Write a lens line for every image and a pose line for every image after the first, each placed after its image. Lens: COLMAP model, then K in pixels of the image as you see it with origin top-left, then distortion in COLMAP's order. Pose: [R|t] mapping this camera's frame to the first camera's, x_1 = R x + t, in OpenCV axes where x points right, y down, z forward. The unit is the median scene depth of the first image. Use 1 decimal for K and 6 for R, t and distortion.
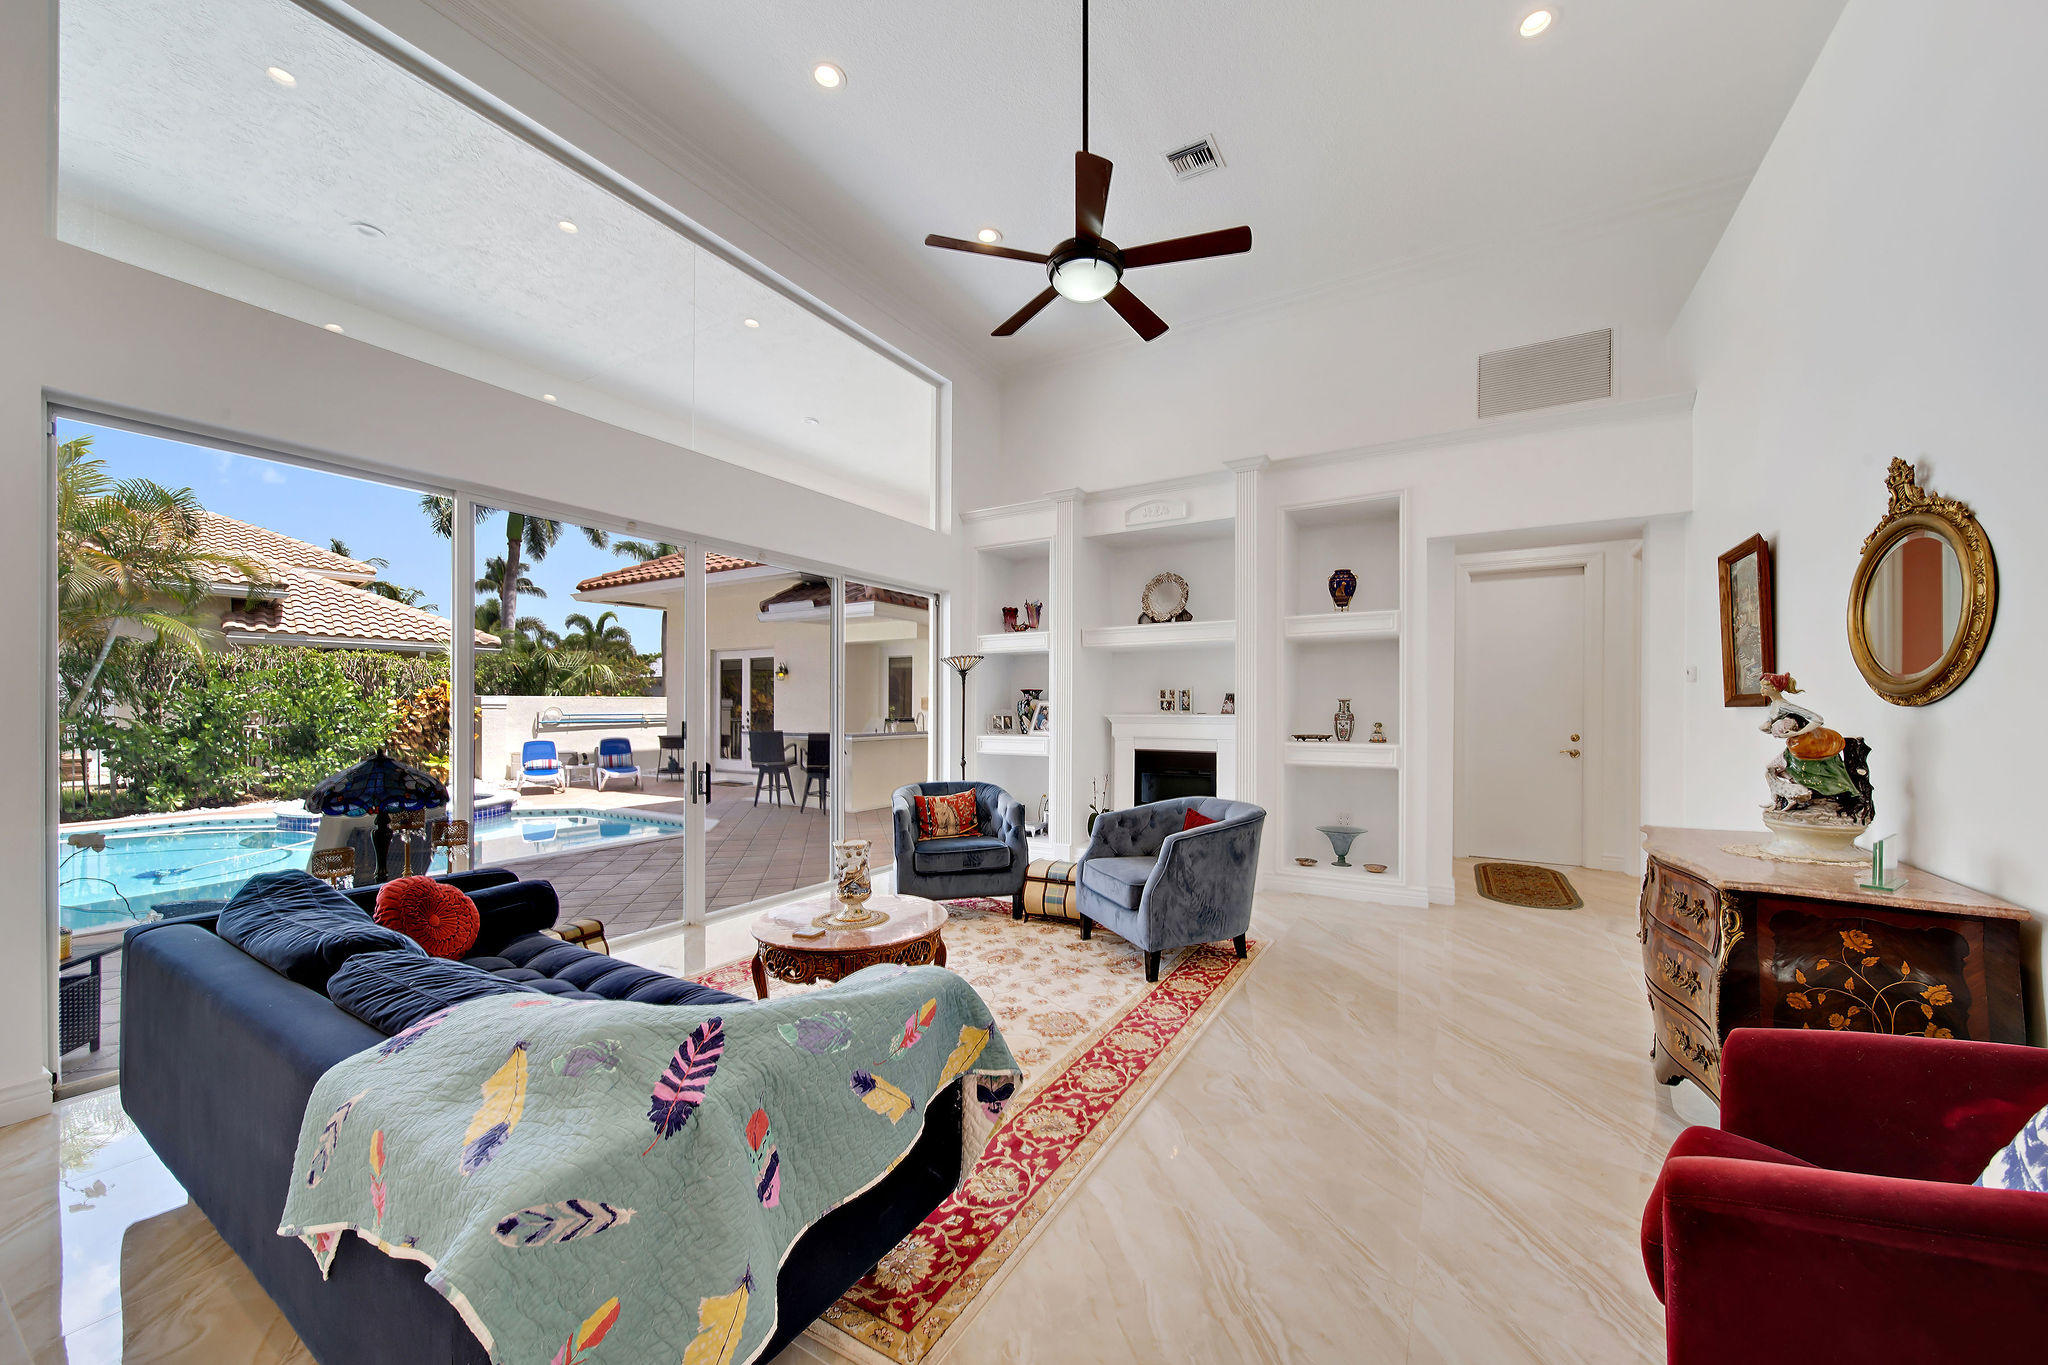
lens RADIAL K [[757.2, 0, 1023.1], [0, 757.2, 695.6], [0, 0, 1]] dist [0.009933, -0.000067]
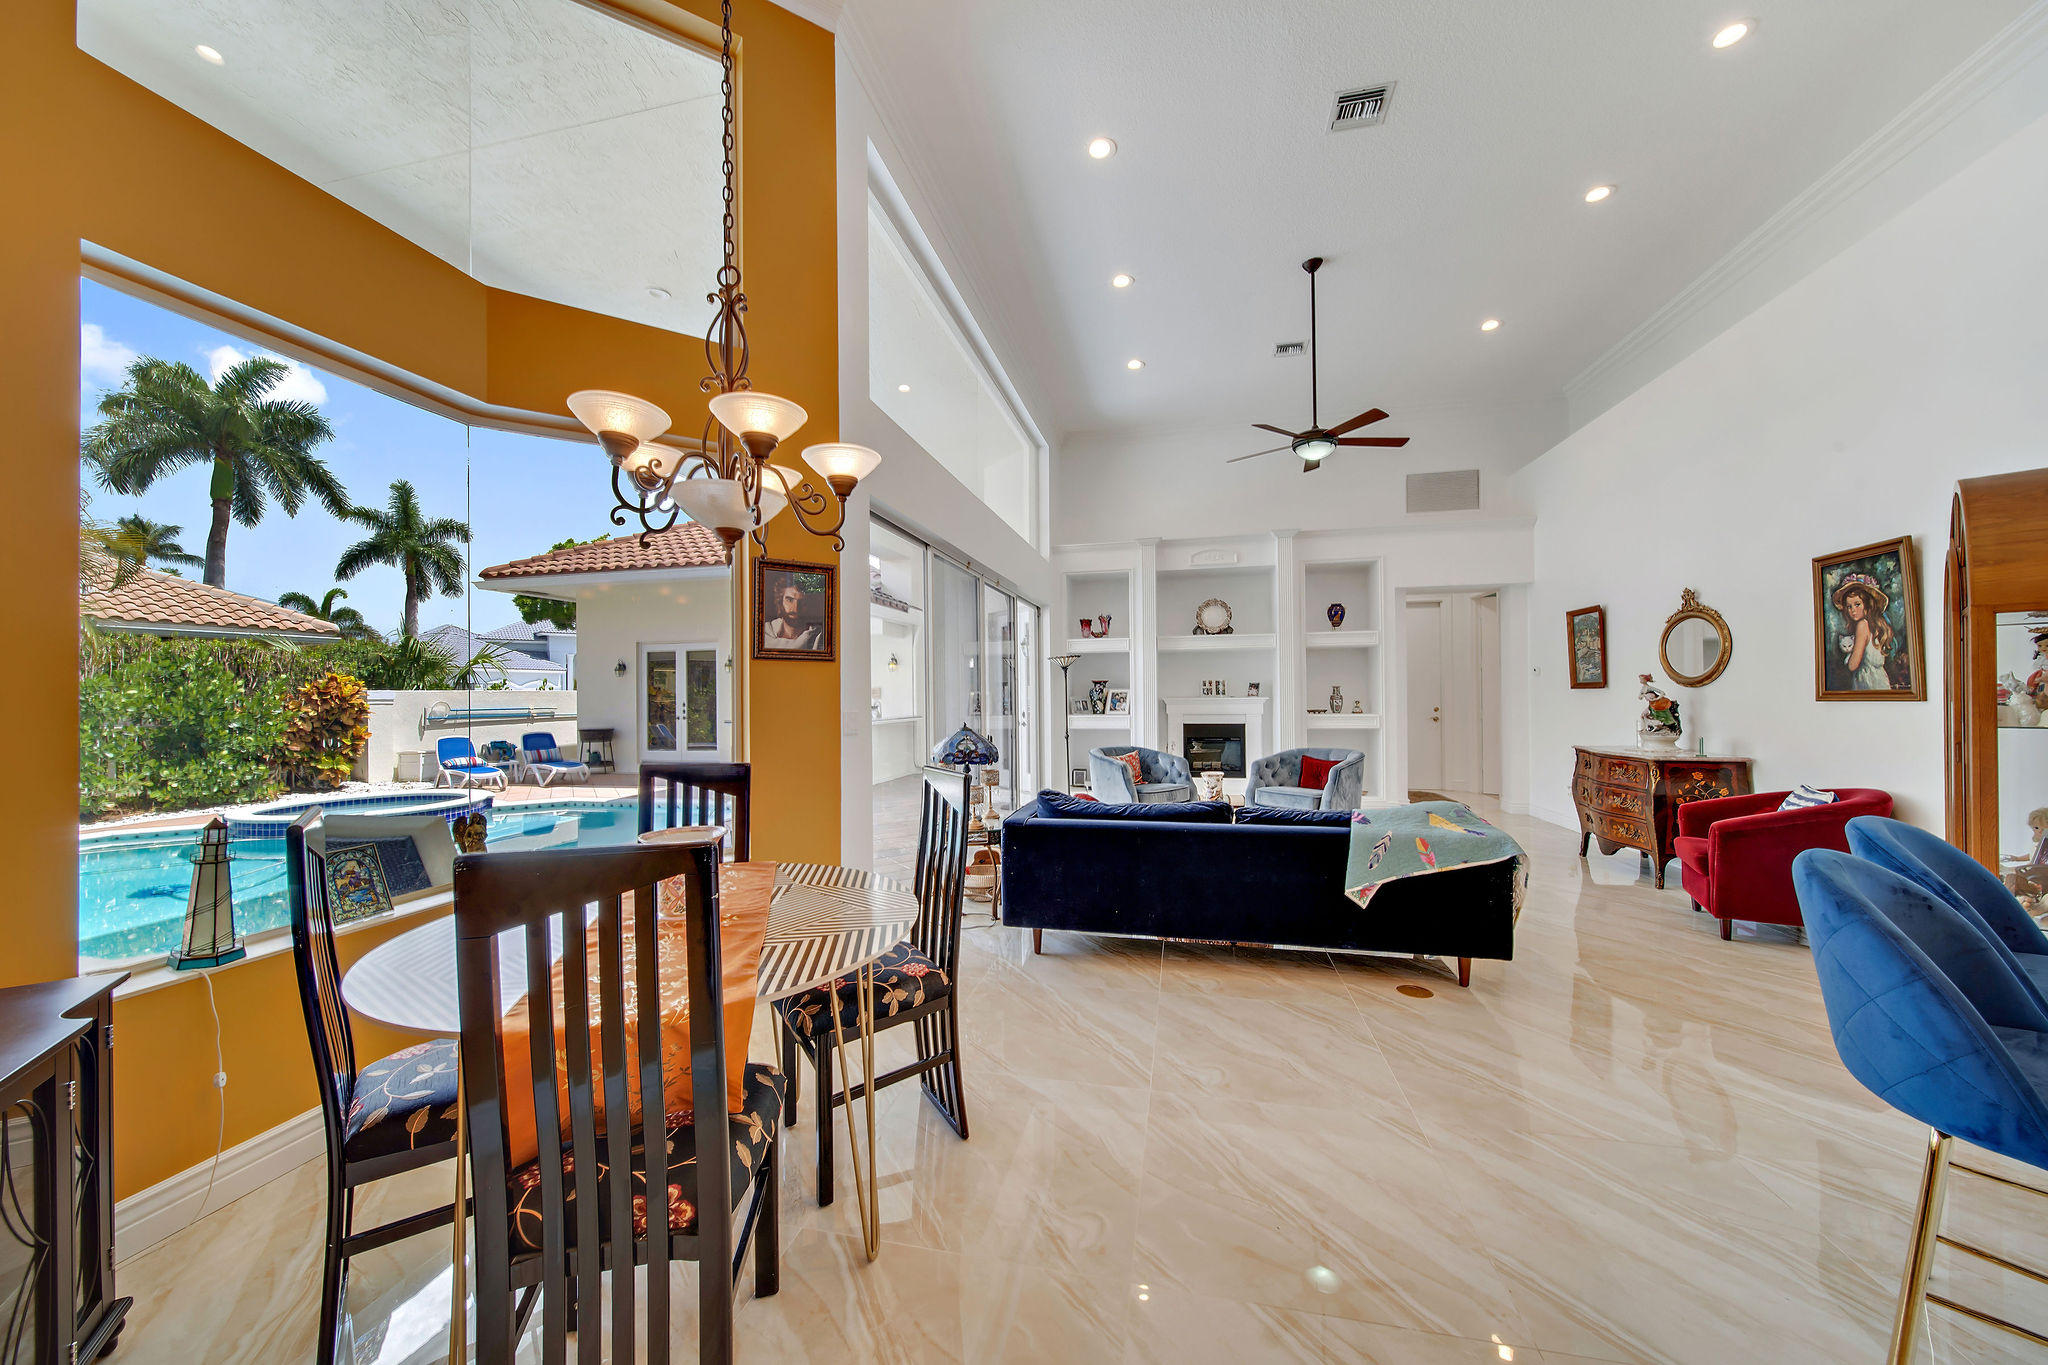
lens RADIAL K [[746.4, 0, 1014.2], [0, 746.4, 685.7], [0, 0, 1]] dist [0.000423, 0.000032]
pose [[0.950055, -0.008352, 0.311970, -0.590693], [0.007302, 0.999963, 0.004533, -0.006895], [-0.311996, -0.002029, 0.950081, -0.216389]]
